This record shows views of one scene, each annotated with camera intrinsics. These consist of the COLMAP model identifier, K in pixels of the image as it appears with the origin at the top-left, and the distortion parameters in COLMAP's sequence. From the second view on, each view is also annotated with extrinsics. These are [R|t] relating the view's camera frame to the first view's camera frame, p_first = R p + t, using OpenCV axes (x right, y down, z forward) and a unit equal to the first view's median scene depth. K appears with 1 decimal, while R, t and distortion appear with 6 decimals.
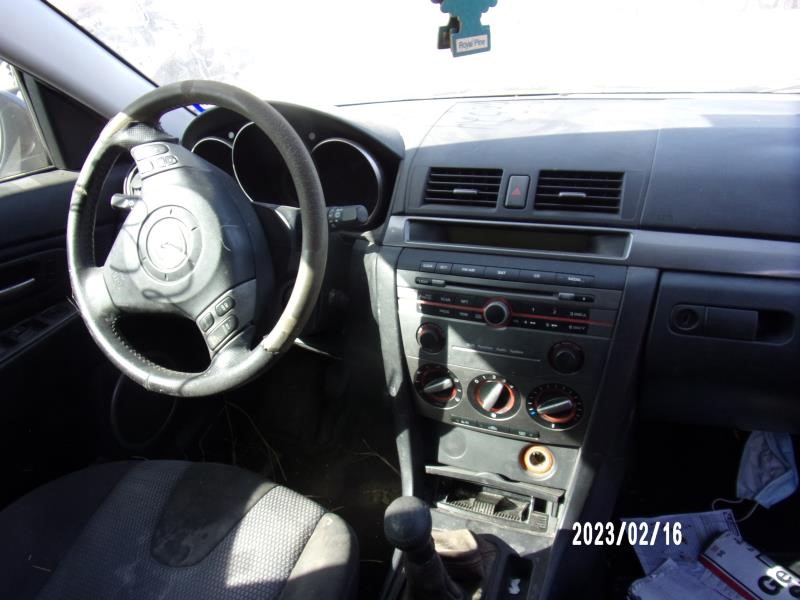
lens RADIAL K [[588.9, 0, 400.0], [0, 588.9, 300.0], [0, 0, 1]] dist [-0.002604, -0.006506]
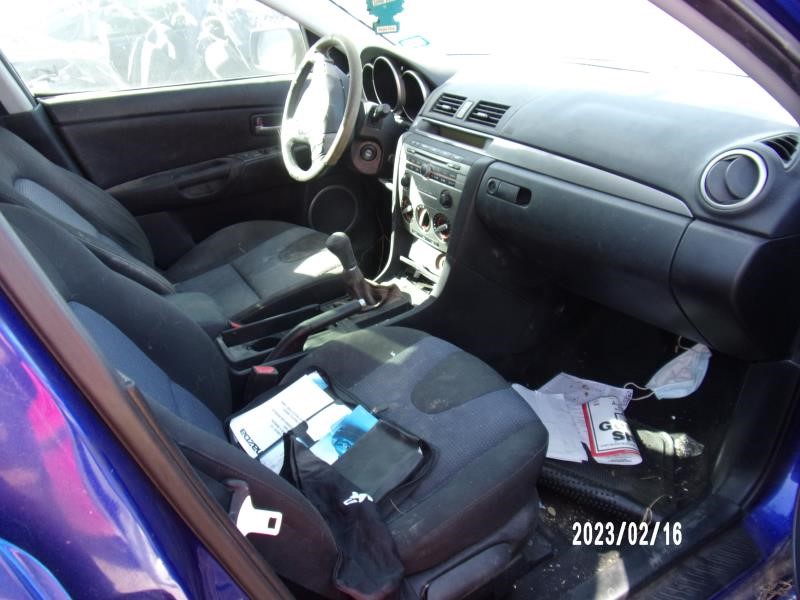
lens RADIAL K [[604.9, 0, 400.0], [0, 604.9, 300.0], [0, 0, 1]] dist [-0.034052, -0.002077]
pose [[0.802204, 0.305713, -0.512844, 1.171937], [-0.262447, 0.952085, 0.157024, 0.131360], [0.536275, 0.008629, 0.843999, -0.654087]]
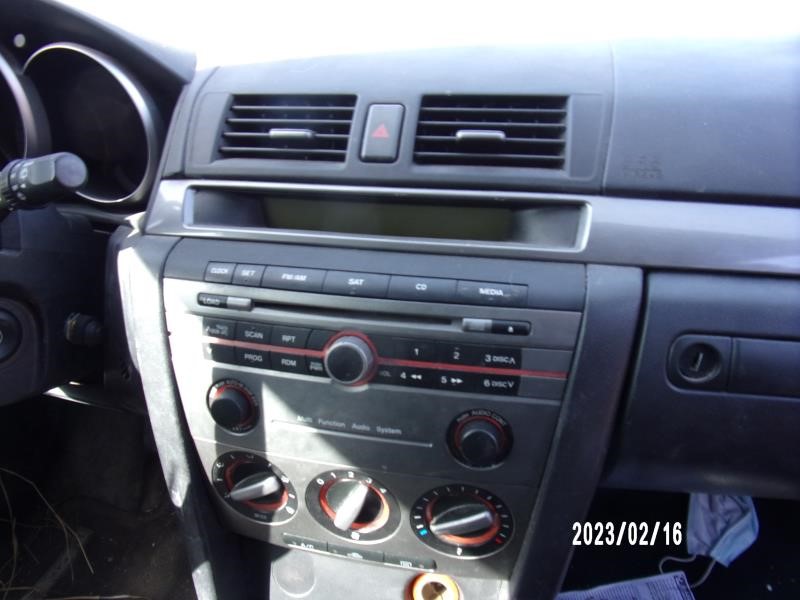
lens RADIAL K [[588.9, 0, 400.0], [0, 588.9, 300.0], [0, 0, 1]] dist [-0.002604, -0.006506]
pose [[0.984889, -0.034562, 0.169703, 0.117284], [0.032815, 0.999376, 0.013086, -0.034440], [-0.170049, -0.007320, 0.985408, 0.458725]]
